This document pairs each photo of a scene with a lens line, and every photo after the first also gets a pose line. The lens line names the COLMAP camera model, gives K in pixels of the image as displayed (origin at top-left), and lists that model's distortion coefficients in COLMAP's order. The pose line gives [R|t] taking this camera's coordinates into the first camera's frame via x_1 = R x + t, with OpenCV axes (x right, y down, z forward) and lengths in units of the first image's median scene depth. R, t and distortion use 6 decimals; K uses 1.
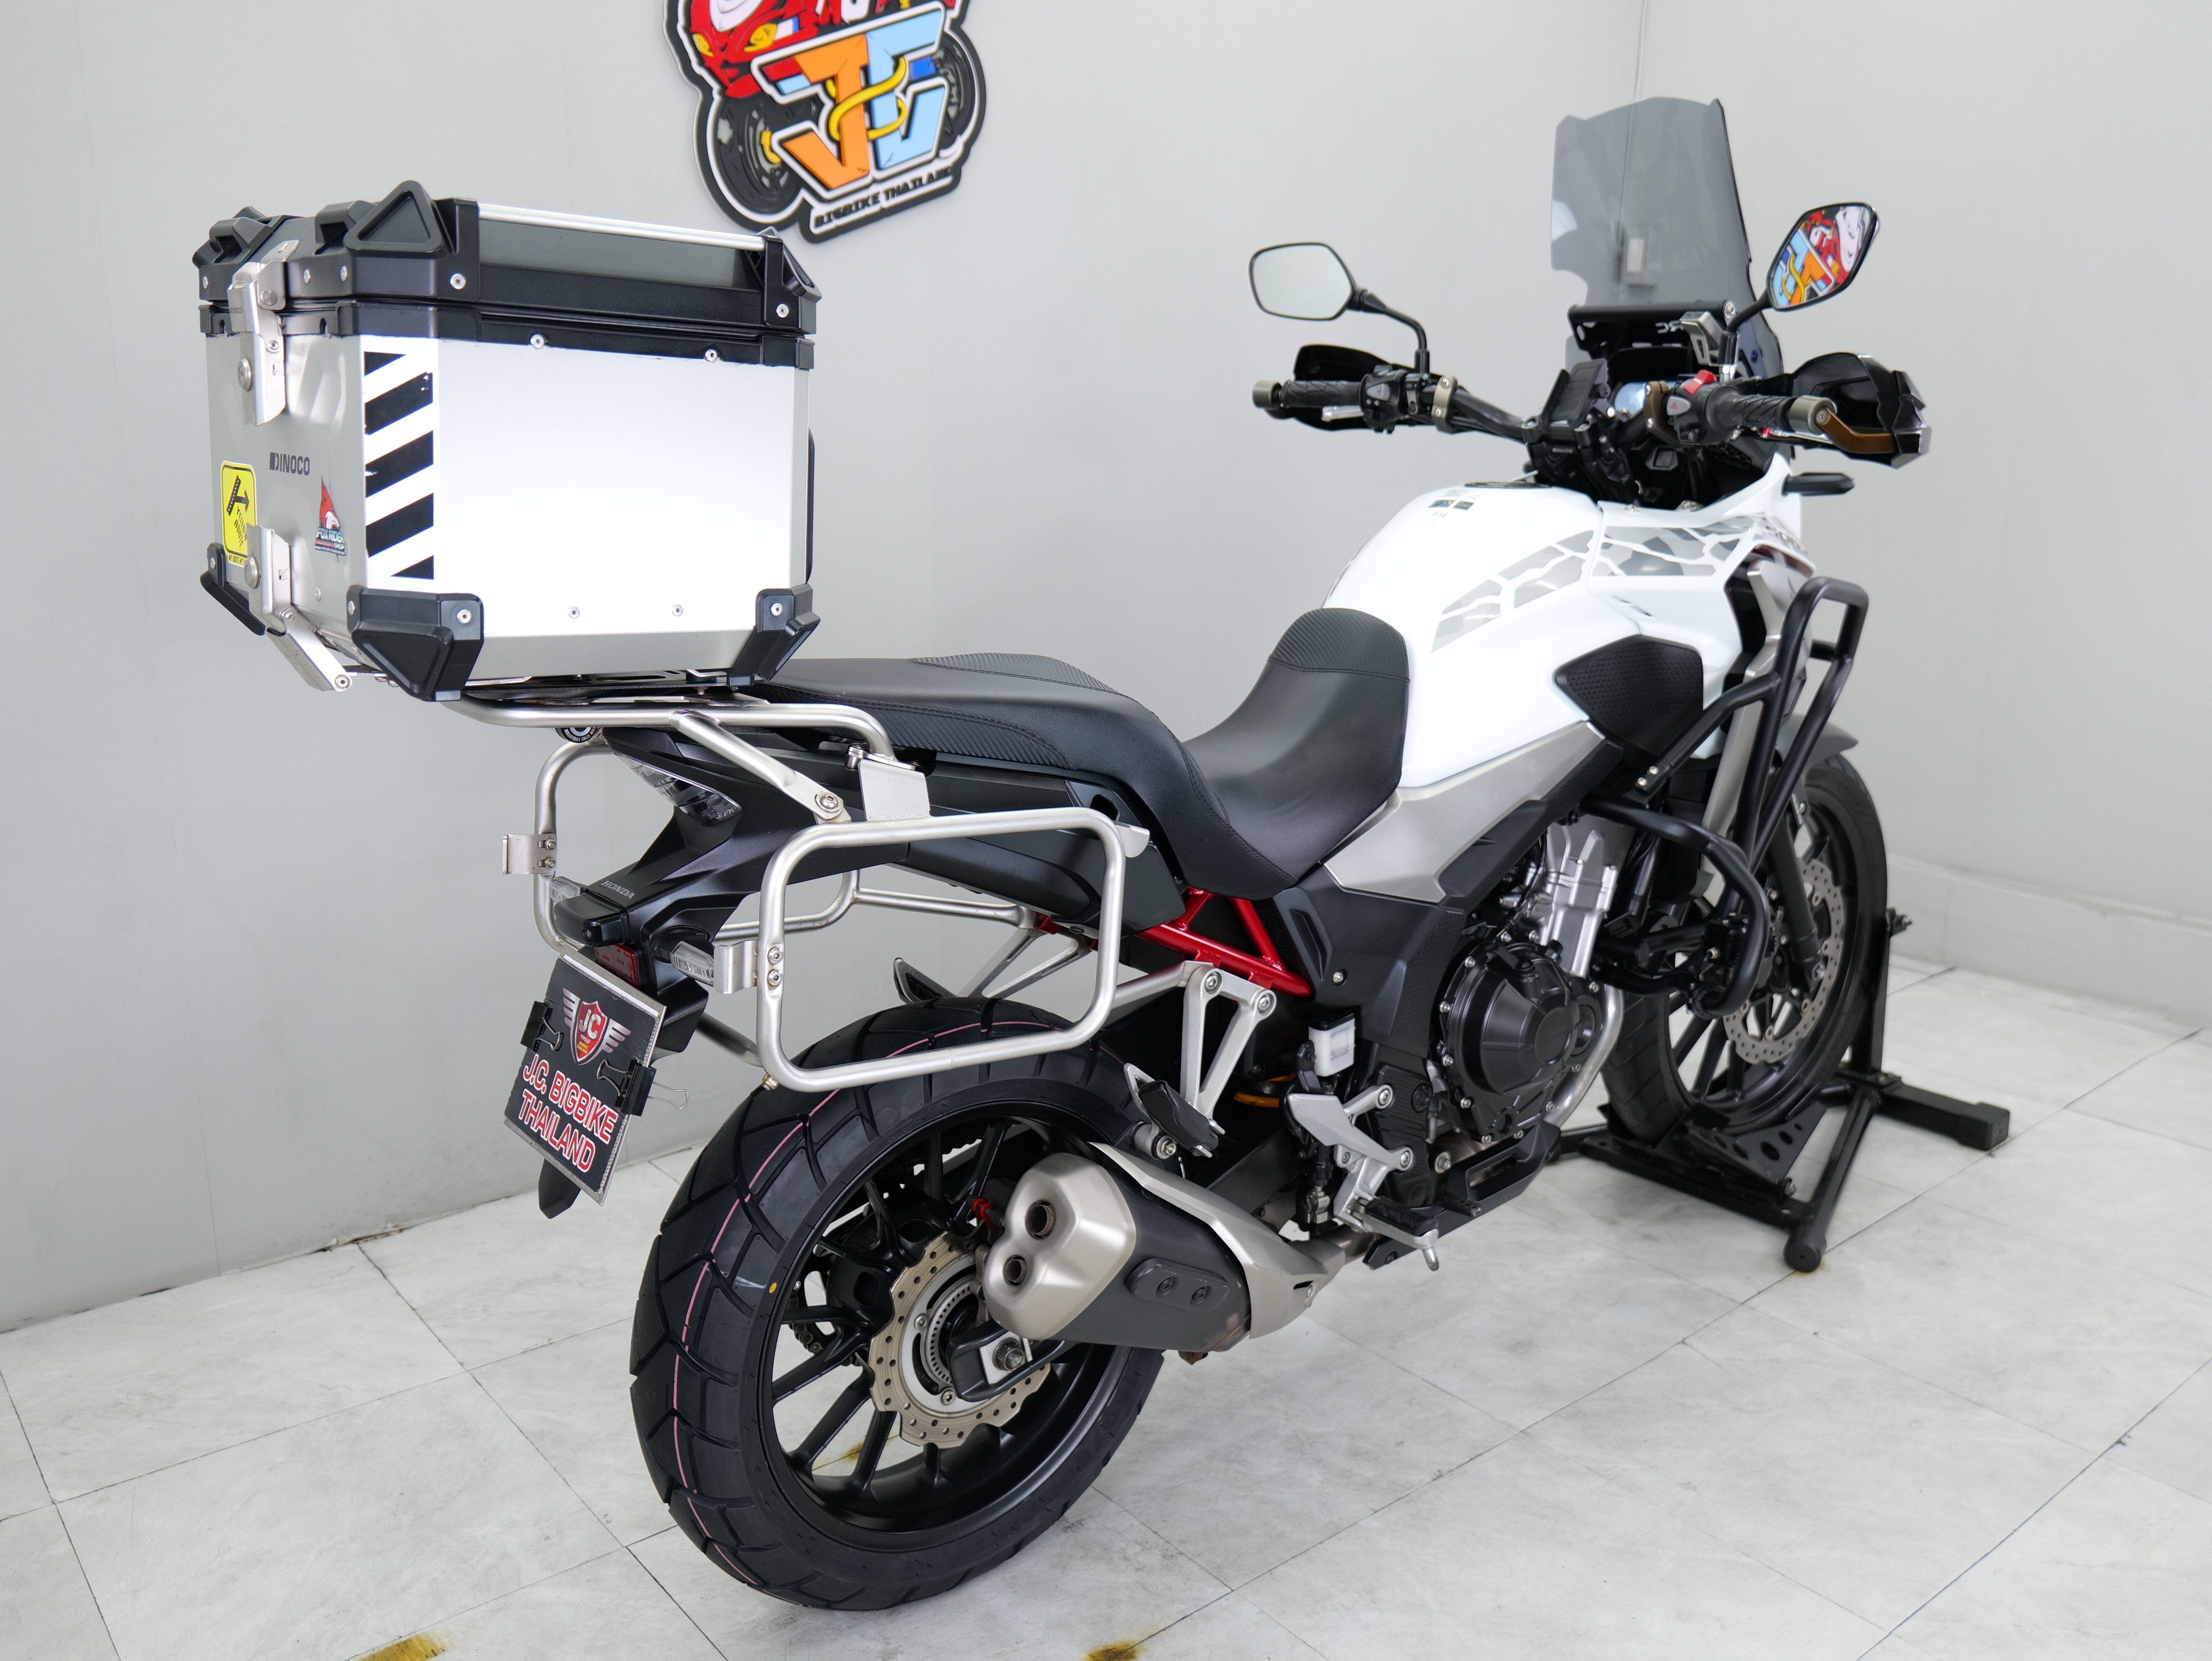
lens RADIAL K [[1749.9, 0, 1106.0], [0, 1749.9, 830.5], [0, 0, 1]] dist [-0.027735, -0.008799]
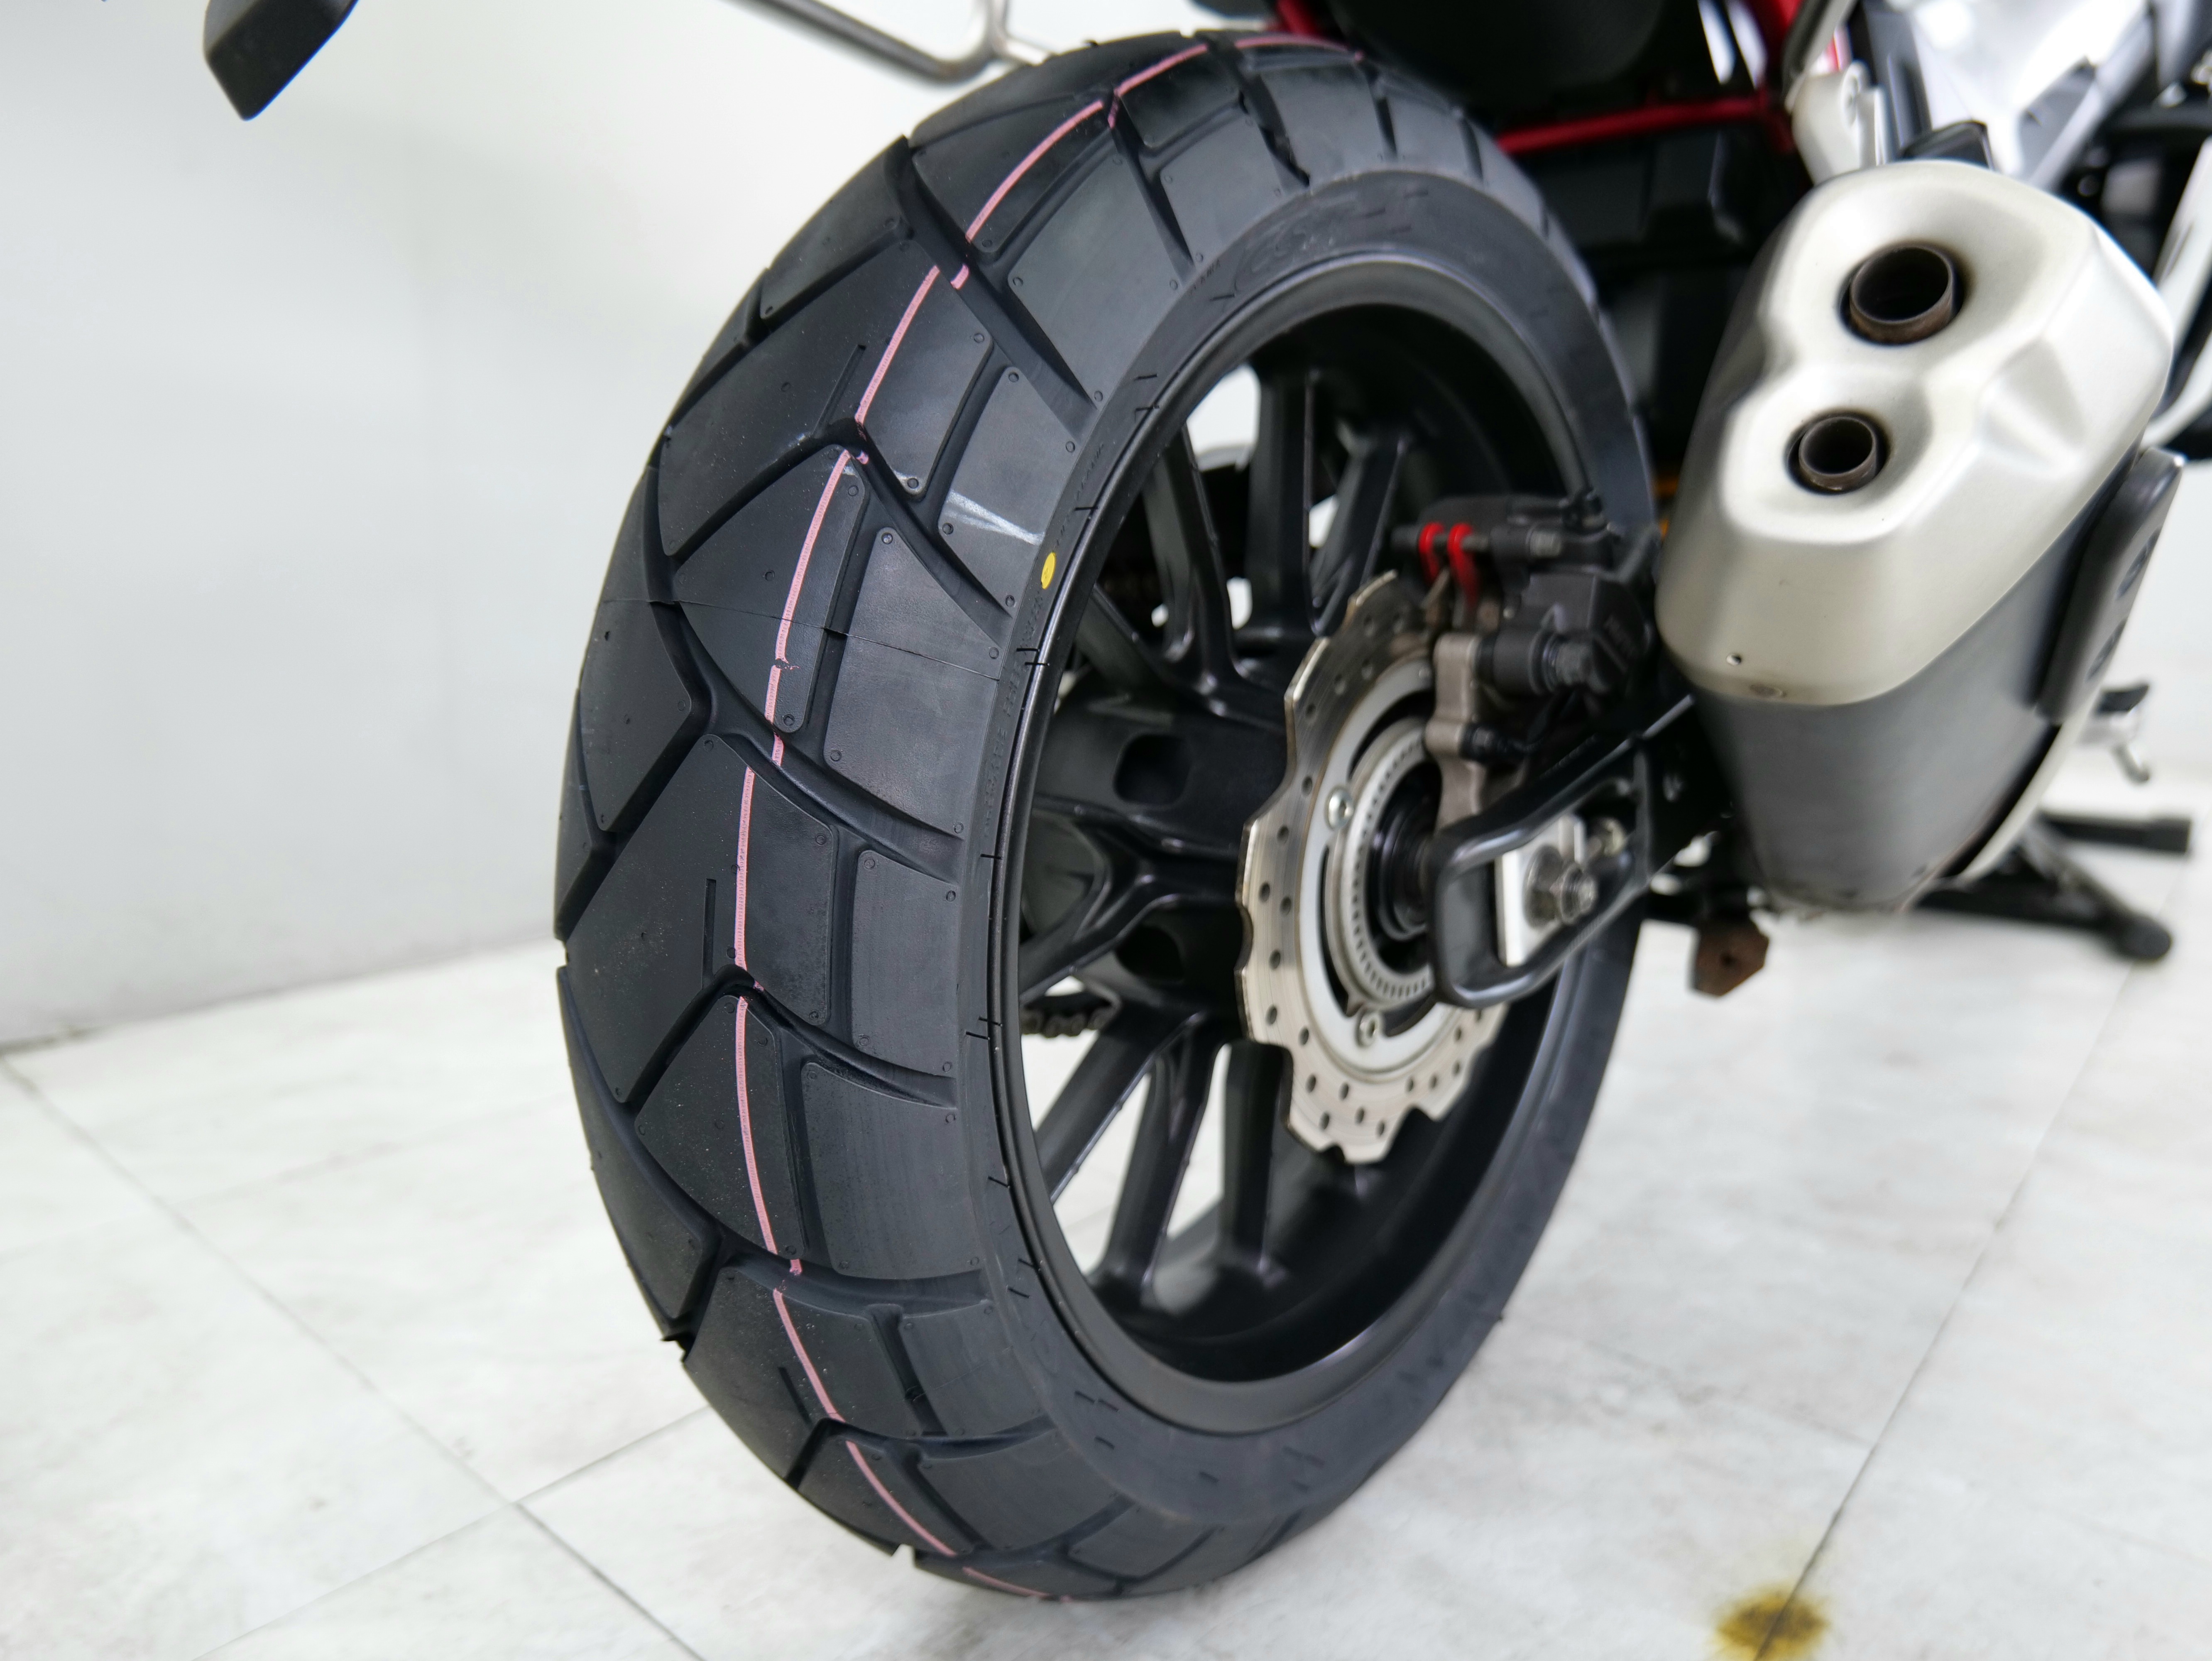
lens RADIAL K [[1443.9, 0, 1106.0], [0, 1443.9, 830.5], [0, 0, 1]] dist [-0.034060, 0.001900]
pose [[0.984604, -0.029697, 0.172261, -0.213236], [0.037073, 0.998521, -0.039759, 0.300361], [-0.170826, 0.045534, 0.984249, 0.703843]]
